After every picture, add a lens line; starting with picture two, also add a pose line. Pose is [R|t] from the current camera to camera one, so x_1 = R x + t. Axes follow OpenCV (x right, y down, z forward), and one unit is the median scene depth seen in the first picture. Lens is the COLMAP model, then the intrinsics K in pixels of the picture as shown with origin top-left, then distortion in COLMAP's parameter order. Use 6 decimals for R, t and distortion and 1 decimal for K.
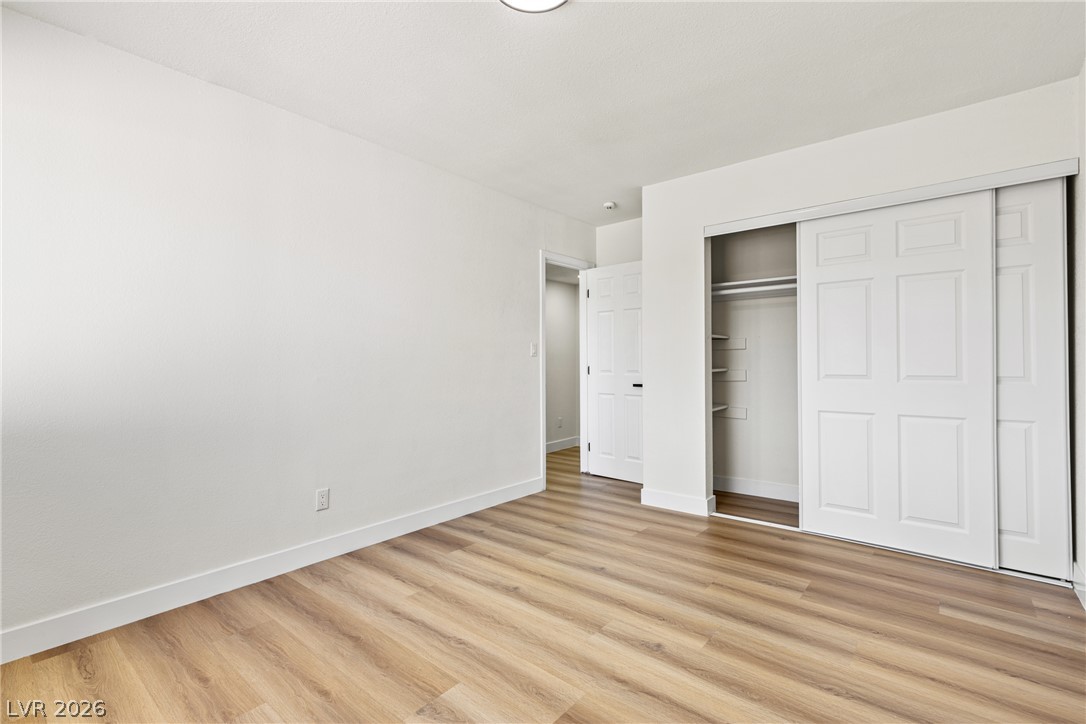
lens RADIAL K [[491.4, 0, 548.5], [0, 491.4, 359.5], [0, 0, 1]] dist [0.009237, -0.000218]
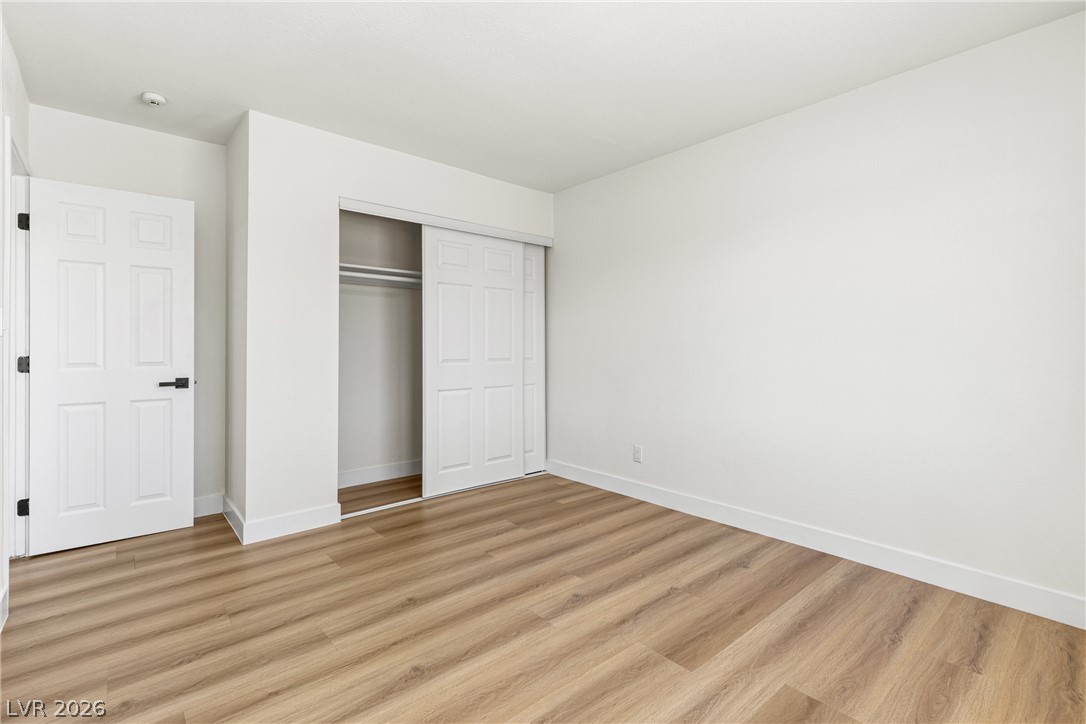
lens RADIAL K [[498.5, 0, 548.8], [0, 498.5, 344.5], [0, 0, 1]] dist [0.018386, 0.000010]
pose [[0.163334, 0.009642, 0.986524, -0.752253], [-0.005697, 0.999945, -0.008830, 0.003360], [-0.986554, -0.004178, 0.163380, 0.694994]]
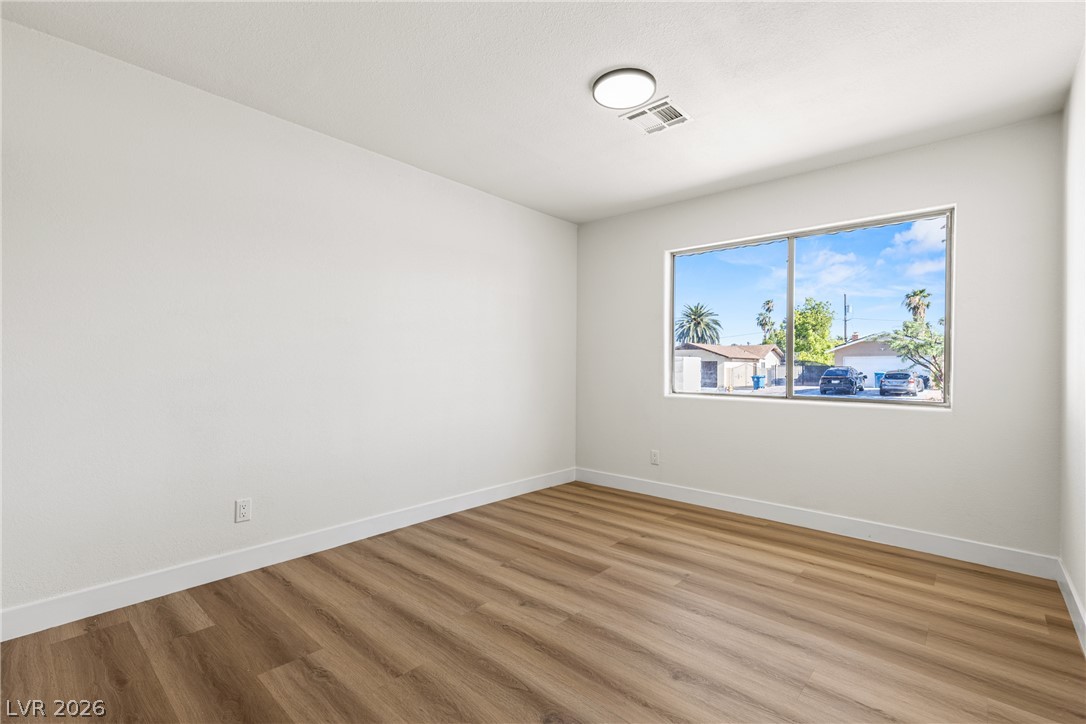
lens RADIAL K [[490.2, 0, 549.5], [0, 490.2, 370.2], [0, 0, 1]] dist [0.009994, -0.000161]
pose [[-0.999377, -0.000801, 0.035290, 0.093883], [-0.000554, 0.999975, 0.007019, 0.008625], [-0.035295, 0.006995, -0.999352, 1.724108]]
